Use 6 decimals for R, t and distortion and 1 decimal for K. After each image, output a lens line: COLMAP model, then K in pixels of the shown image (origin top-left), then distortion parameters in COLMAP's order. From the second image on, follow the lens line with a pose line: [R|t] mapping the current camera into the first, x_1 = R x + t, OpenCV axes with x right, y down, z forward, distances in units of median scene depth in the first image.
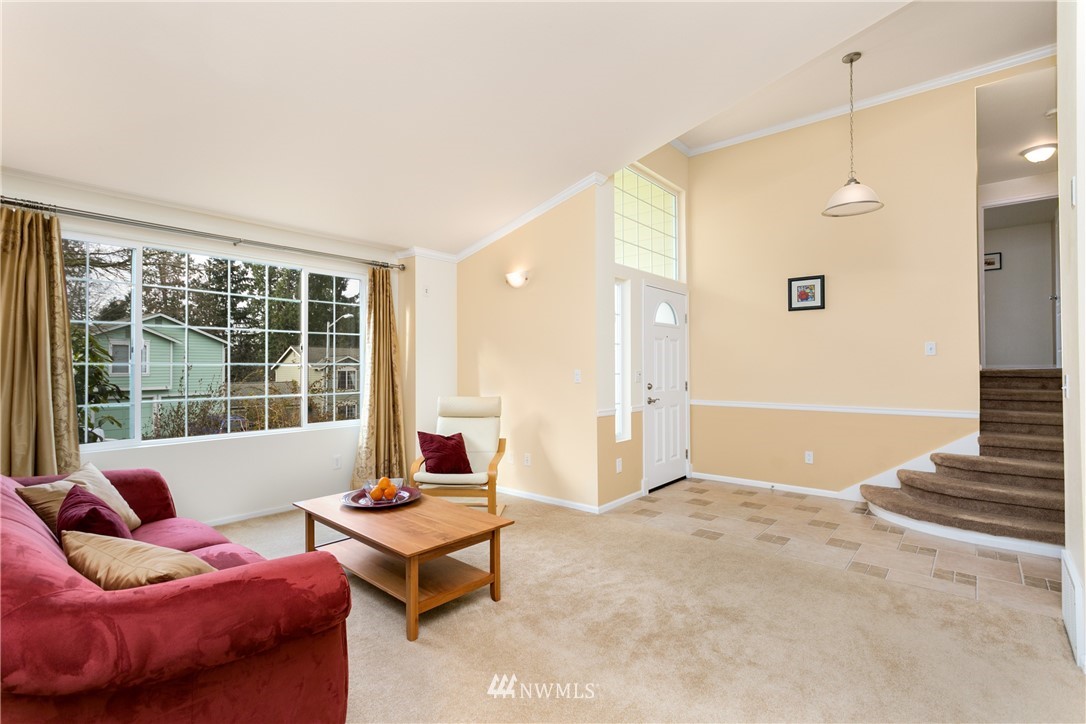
lens RADIAL K [[495.5, 0, 529.3], [0, 495.5, 363.6], [0, 0, 1]] dist [0.000004, 0.000062]
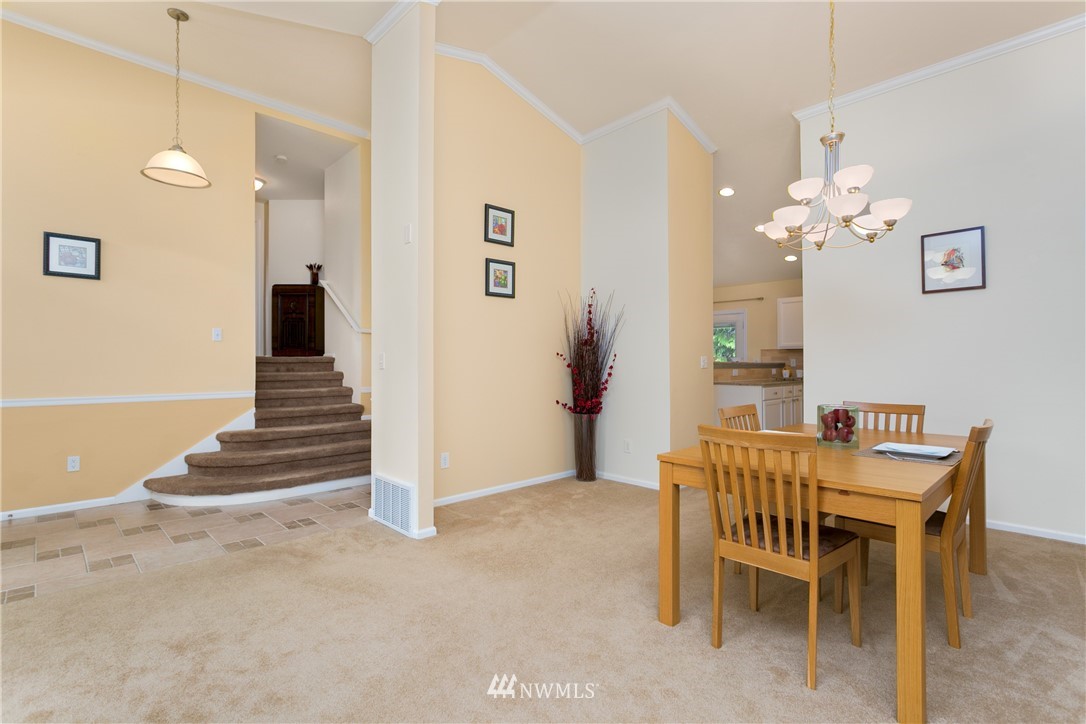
lens RADIAL K [[511.5, 0, 543.0], [0, 511.5, 362.0], [0, 0, 1]] dist [0.002458, 0.000314]
pose [[0.079870, 0.008509, 0.996769, -0.244066], [-0.011059, 0.999910, -0.007650, 0.030968], [-0.996744, -0.010412, 0.079957, 0.233140]]
